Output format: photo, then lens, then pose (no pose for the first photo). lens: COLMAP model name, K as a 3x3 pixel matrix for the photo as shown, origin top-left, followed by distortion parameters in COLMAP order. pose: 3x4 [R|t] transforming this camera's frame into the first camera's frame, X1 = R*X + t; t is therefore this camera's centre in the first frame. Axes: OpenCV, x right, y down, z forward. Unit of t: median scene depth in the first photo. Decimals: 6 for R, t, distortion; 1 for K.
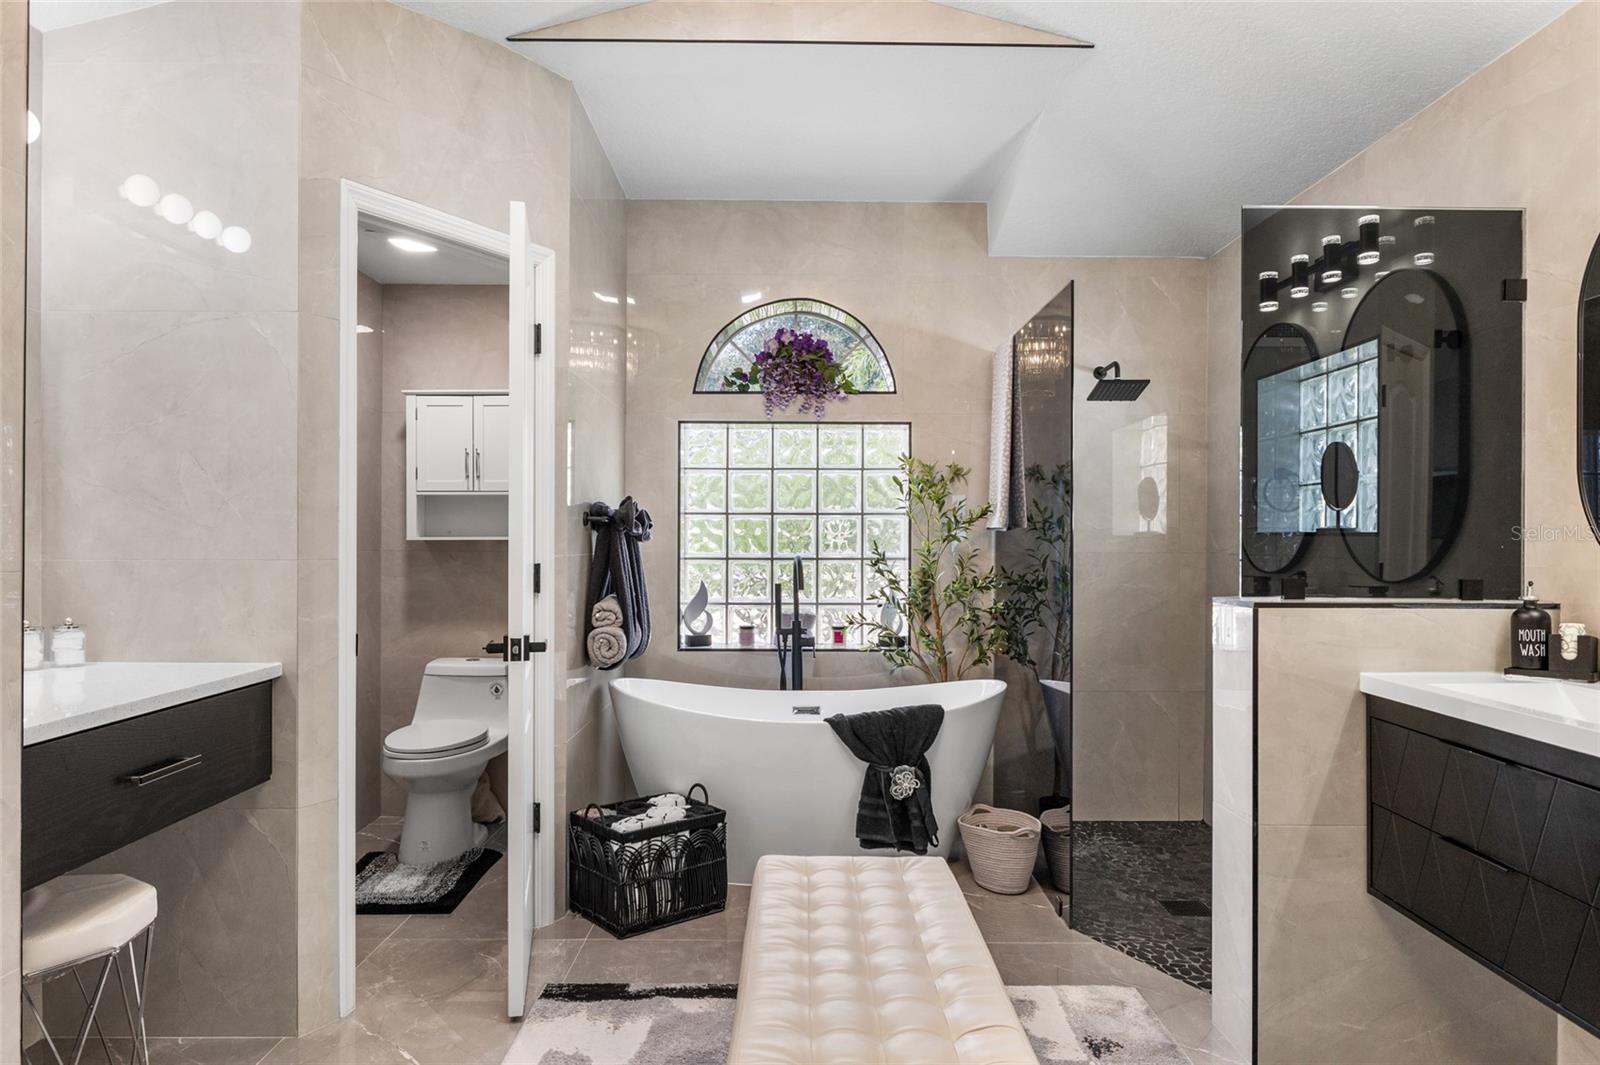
lens RADIAL K [[1013.0, 0, 799.7], [0, 1013.0, 538.2], [0, 0, 1]] dist [0.021169, -0.002296]
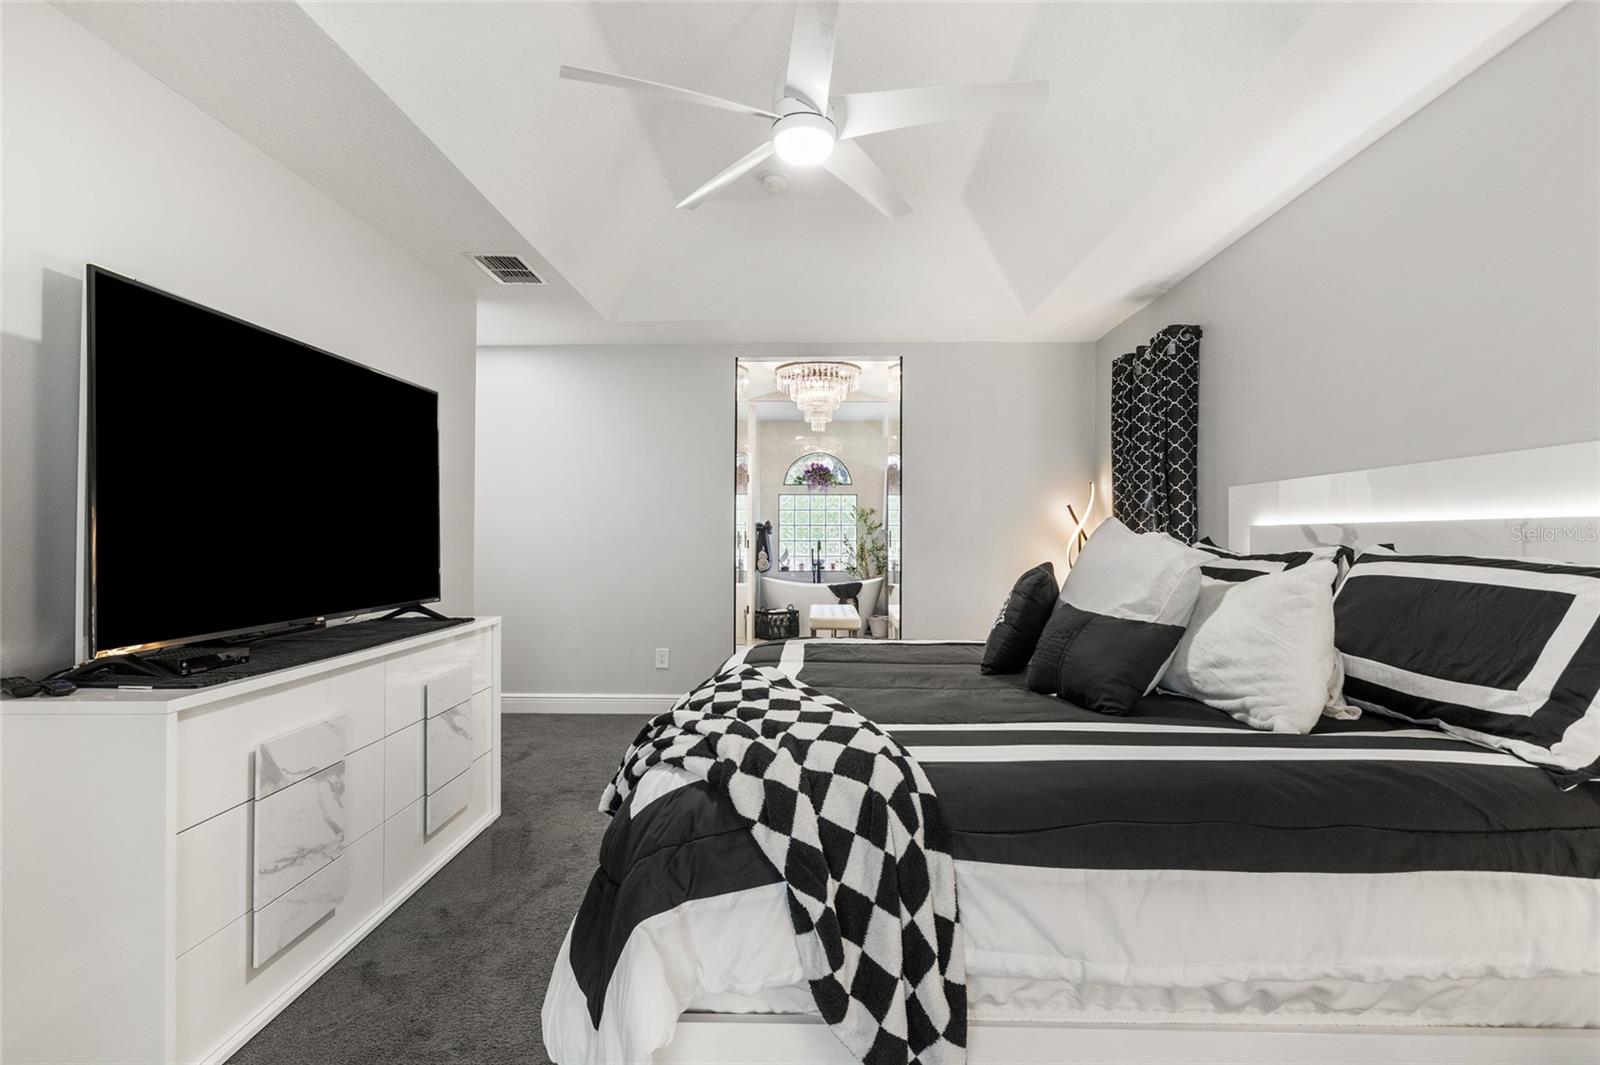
lens RADIAL K [[781.8, 0, 799.0], [0, 781.8, 533.4], [0, 0, 1]] dist [-0.000015, 0.000000]
pose [[0.999728, -0.002365, -0.023215, -0.008114], [0.002212, 0.999975, -0.006642, 0.017328], [0.023230, 0.006589, 0.999708, -1.535265]]
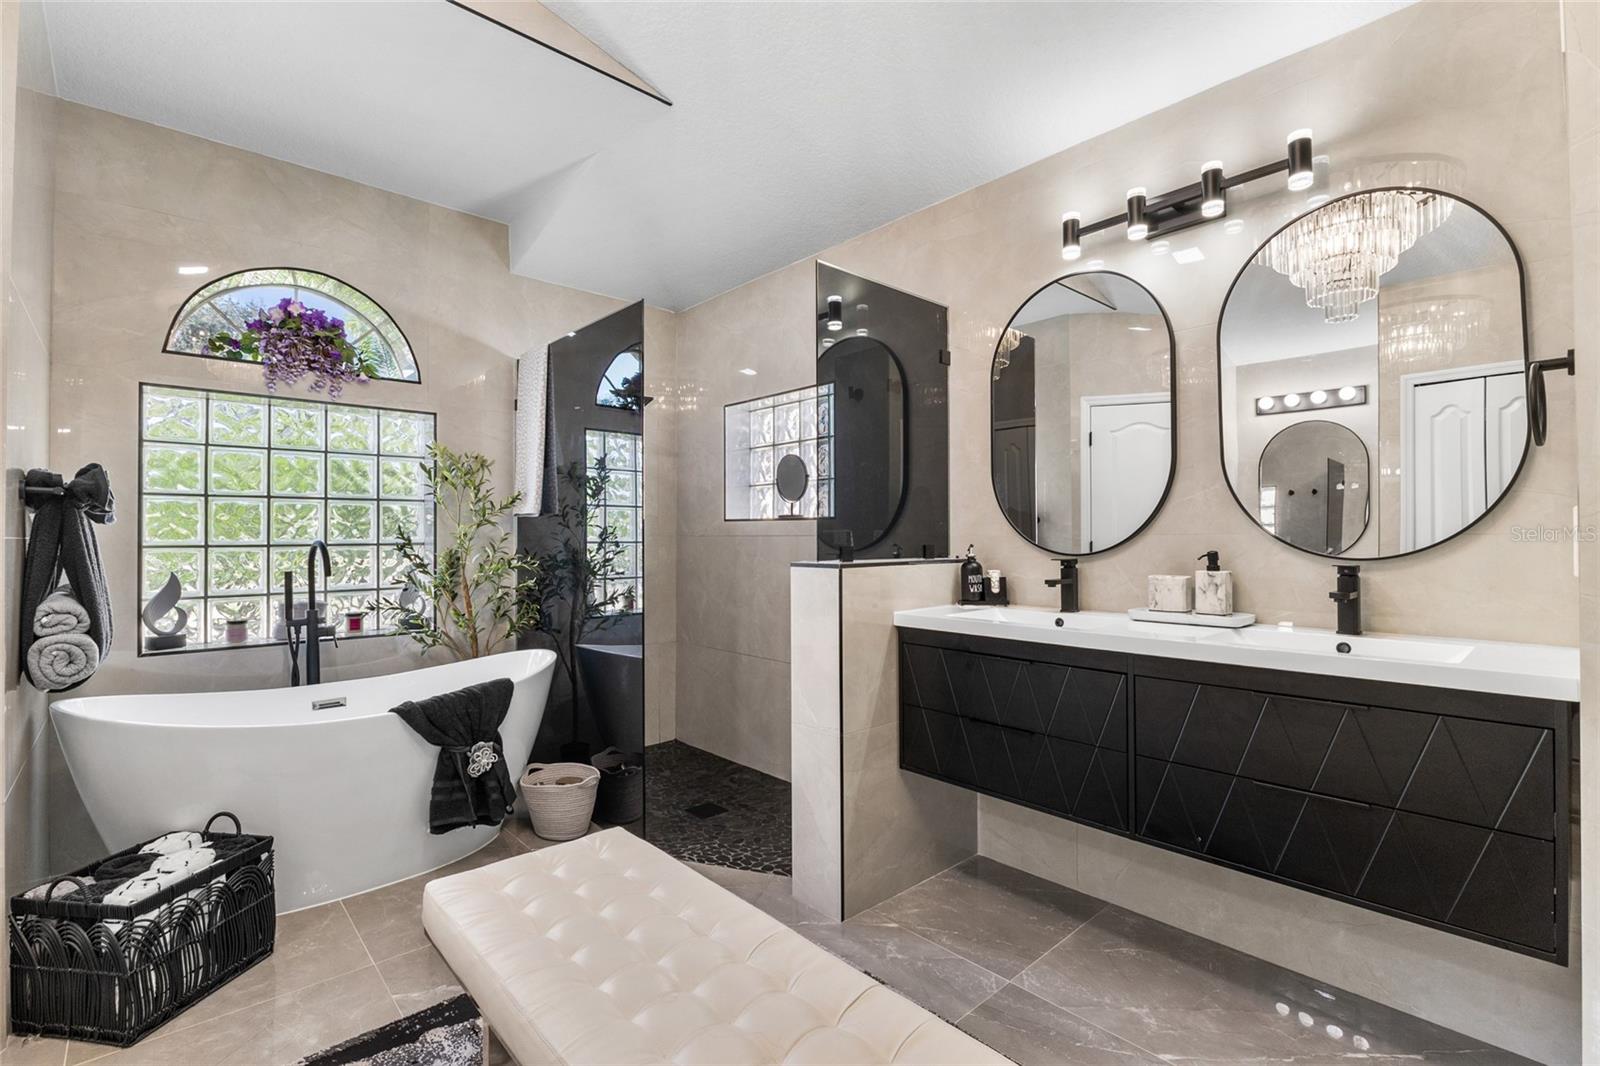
lens RADIAL K [[733.8, 0, 807.1], [0, 733.8, 528.5], [0, 0, 1]] dist [-0.000311, -0.002692]
pose [[0.742693, -0.000575, 0.669632, -0.136010], [0.006689, 0.999956, -0.006561, 0.015202], [-0.669598, 0.009352, 0.742664, 0.215295]]
